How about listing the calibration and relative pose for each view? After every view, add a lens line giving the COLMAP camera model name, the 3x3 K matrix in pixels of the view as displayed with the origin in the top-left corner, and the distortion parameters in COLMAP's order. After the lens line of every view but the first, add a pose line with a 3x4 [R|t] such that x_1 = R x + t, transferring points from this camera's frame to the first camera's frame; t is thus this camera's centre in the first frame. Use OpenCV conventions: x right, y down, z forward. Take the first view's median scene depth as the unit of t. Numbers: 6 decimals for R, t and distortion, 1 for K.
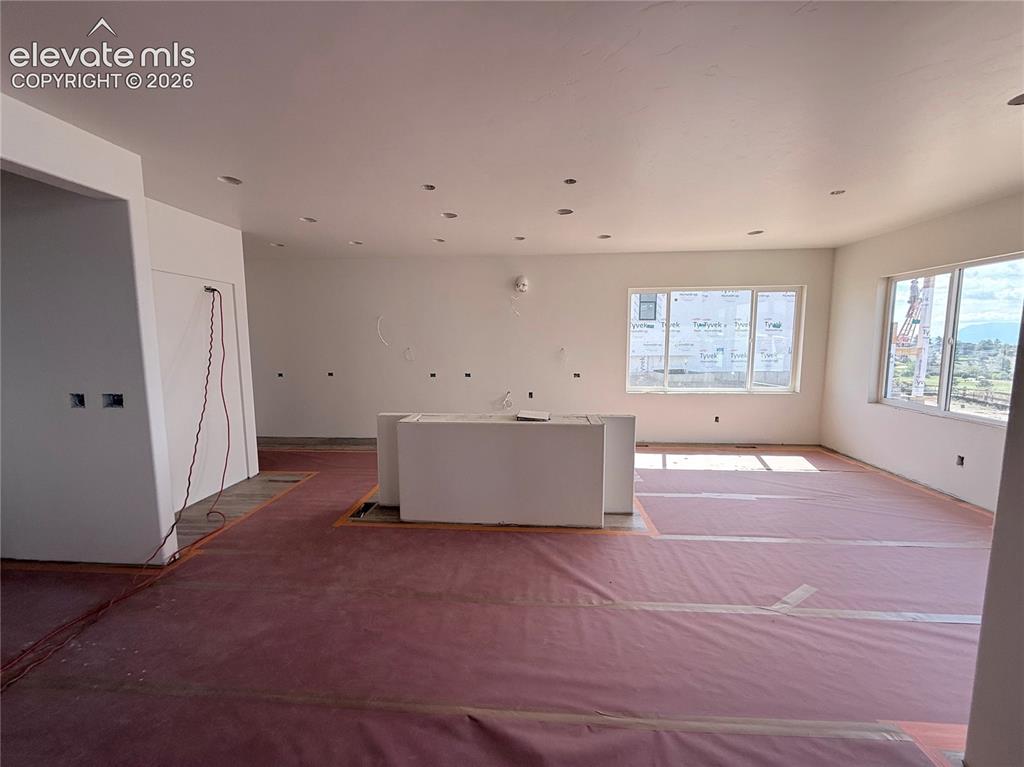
lens RADIAL K [[406.8, 0, 509.3], [0, 406.8, 382.5], [0, 0, 1]] dist [-0.001568, 0.000733]
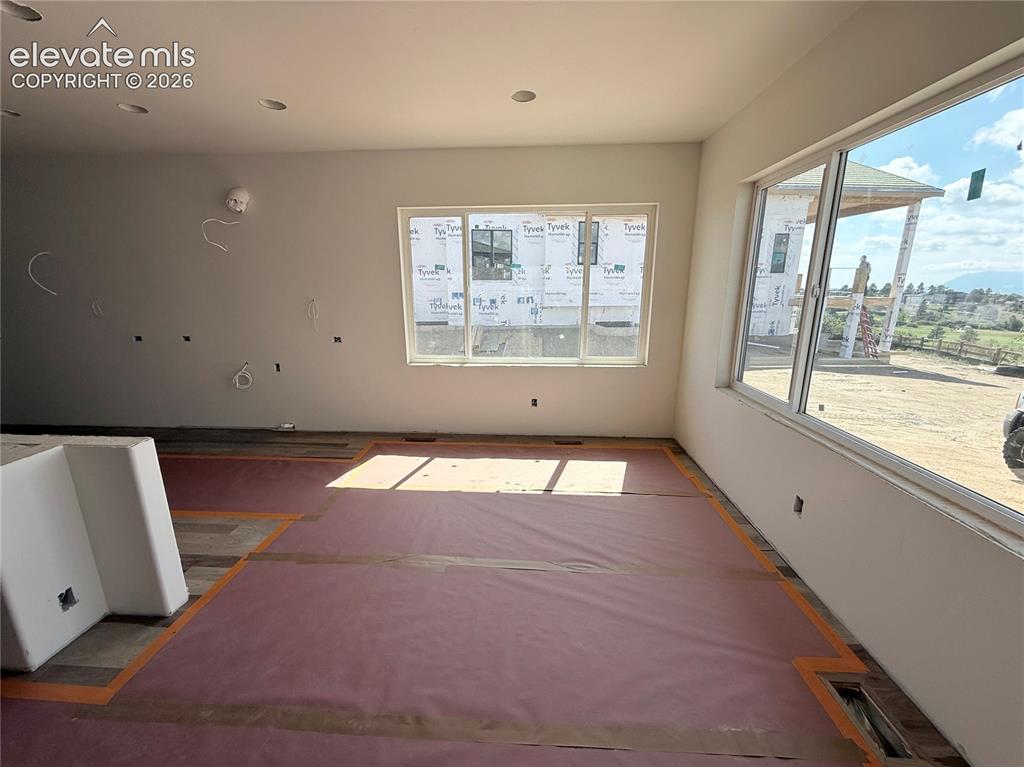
lens RADIAL K [[406.8, 0, 509.3], [0, 406.8, 382.5], [0, 0, 1]] dist [-0.001568, 0.000733]
pose [[0.999841, -0.000765, 0.017812, 0.458206], [-0.001472, 0.992125, 0.125243, -0.032903], [-0.017768, -0.125249, 0.991966, 0.305315]]
